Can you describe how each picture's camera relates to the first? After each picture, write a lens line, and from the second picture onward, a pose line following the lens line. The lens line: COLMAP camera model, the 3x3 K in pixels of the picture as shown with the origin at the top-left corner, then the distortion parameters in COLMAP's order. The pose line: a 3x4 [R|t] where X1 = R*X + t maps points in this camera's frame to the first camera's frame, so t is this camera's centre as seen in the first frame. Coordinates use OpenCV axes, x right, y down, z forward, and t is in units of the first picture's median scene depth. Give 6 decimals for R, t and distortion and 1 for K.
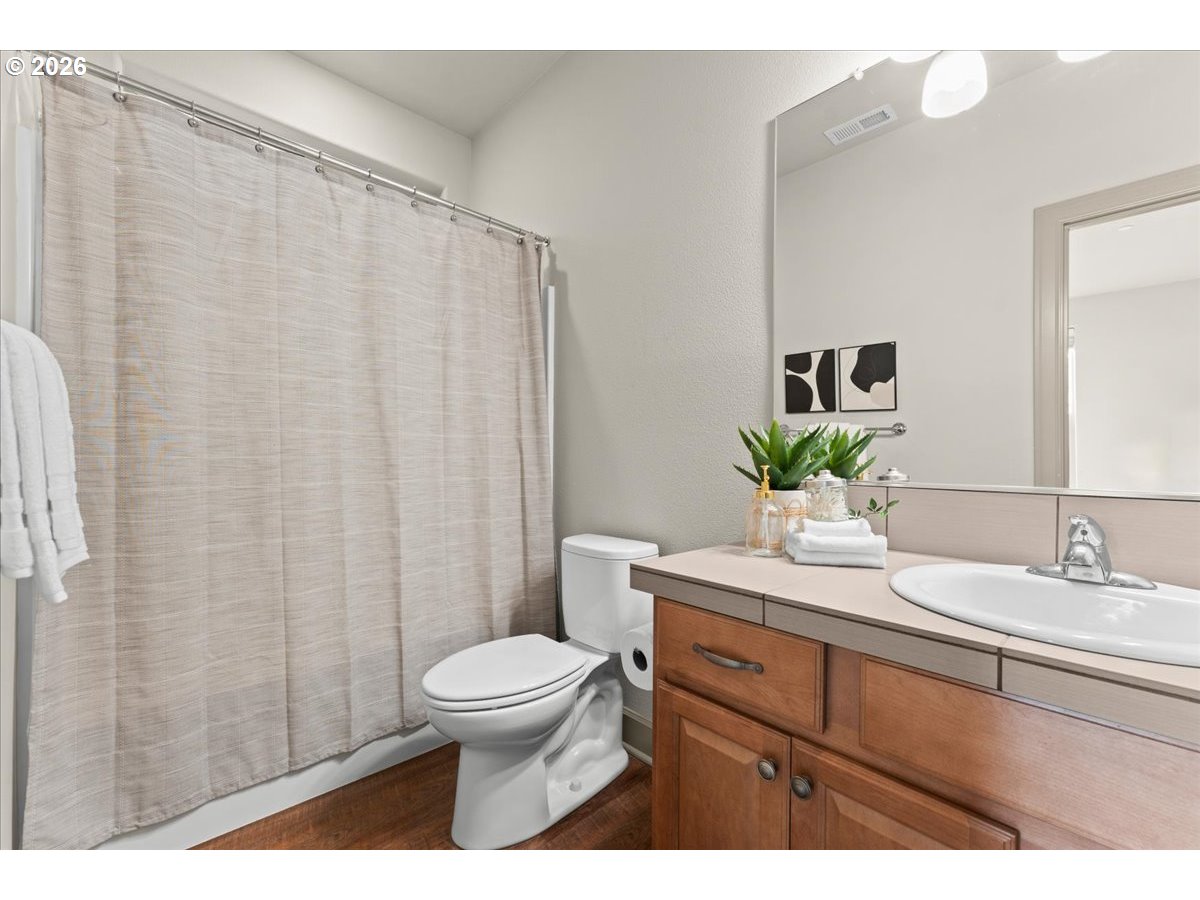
lens RADIAL K [[509.1, 0, 611.5], [0, 509.1, 458.9], [0, 0, 1]] dist [-0.000779, -0.000284]
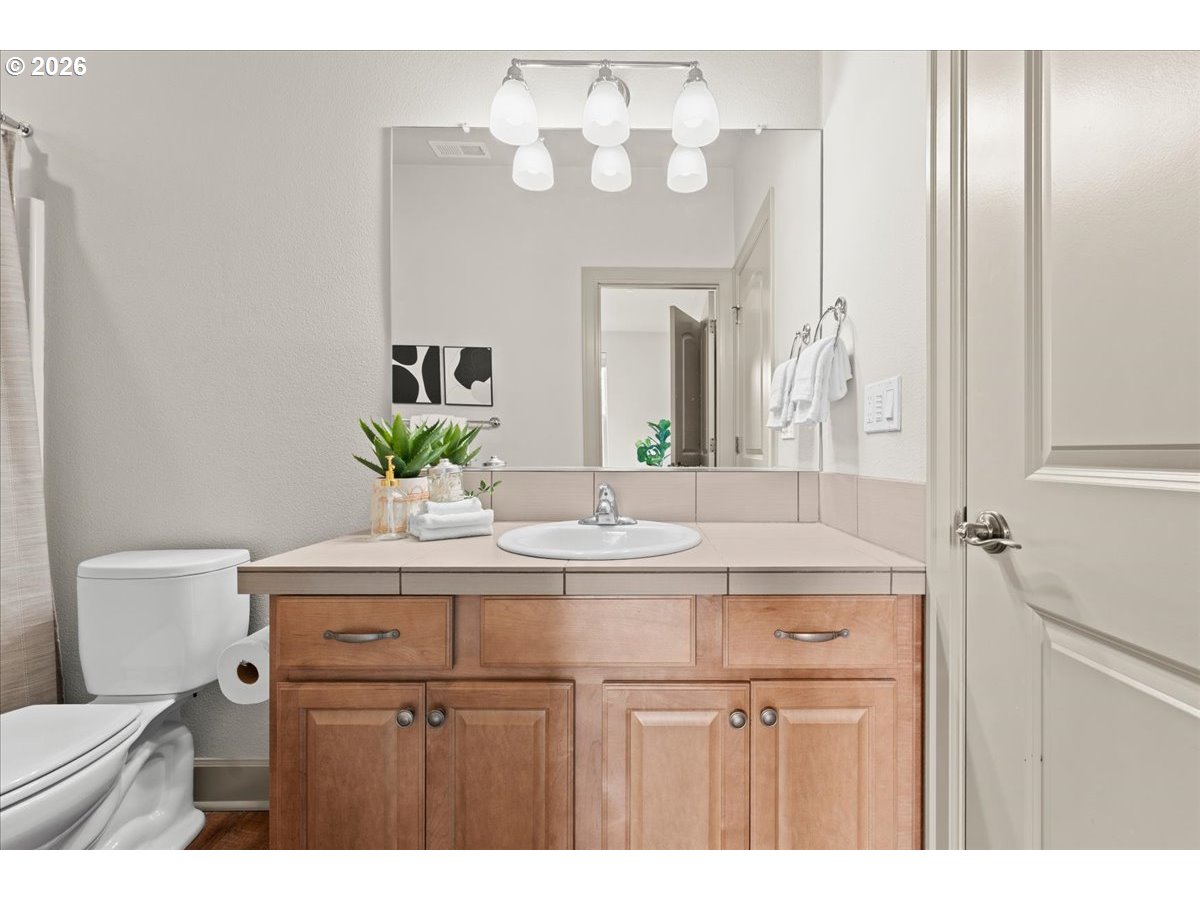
lens RADIAL K [[494.2, 0, 608.3], [0, 494.2, 448.7], [0, 0, 1]] dist [0.006195, -0.000376]
pose [[0.737106, -0.008994, 0.675717, -0.066781], [0.008804, 0.999954, 0.003706, -0.001780], [-0.675720, 0.003217, 0.737152, -0.088513]]
